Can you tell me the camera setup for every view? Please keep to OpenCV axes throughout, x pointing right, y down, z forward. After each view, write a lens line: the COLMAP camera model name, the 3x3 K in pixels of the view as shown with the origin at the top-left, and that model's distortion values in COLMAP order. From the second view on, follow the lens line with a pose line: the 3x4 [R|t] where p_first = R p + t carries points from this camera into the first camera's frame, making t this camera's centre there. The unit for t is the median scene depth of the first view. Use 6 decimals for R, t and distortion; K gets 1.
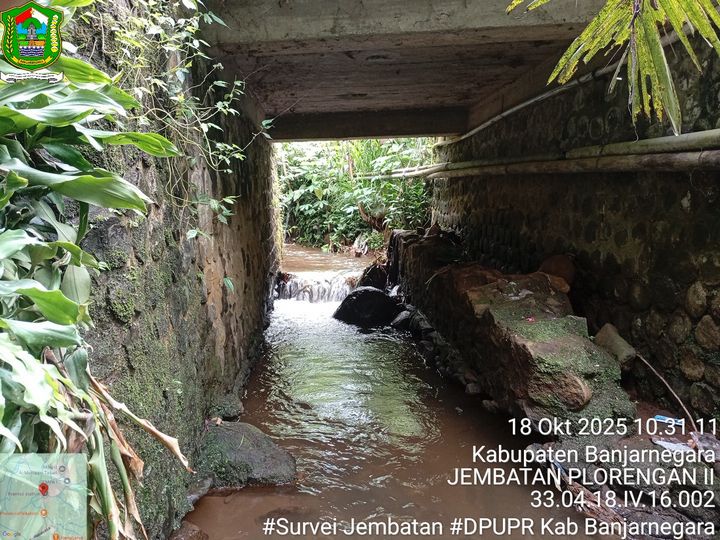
lens RADIAL K [[550.1, 0, 356.4], [0, 550.1, 271.1], [0, 0, 1]] dist [0.094936, -0.200206]
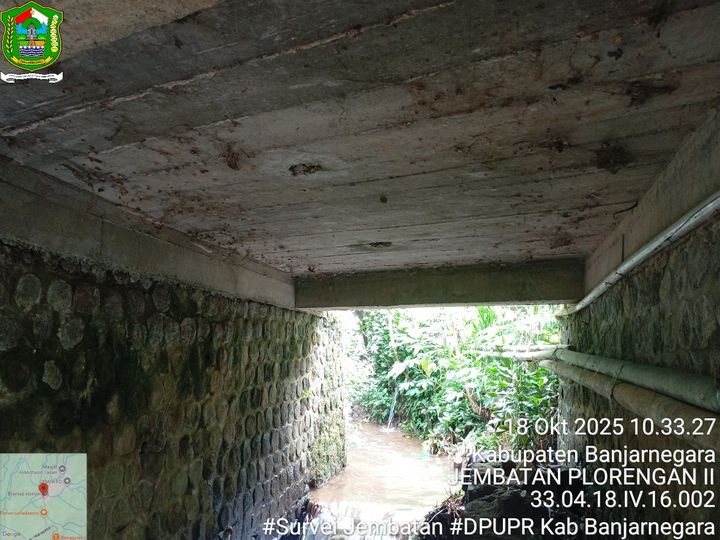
lens RADIAL K [[550.1, 0, 353.6], [0, 550.1, 265.4], [0, 0, 1]] dist [0.094936, -0.200206]
pose [[0.947826, -0.021278, -0.318077, 0.185747], [-0.070055, 0.959477, -0.272940, -0.125235], [0.310995, 0.280983, 0.907927, 0.444052]]
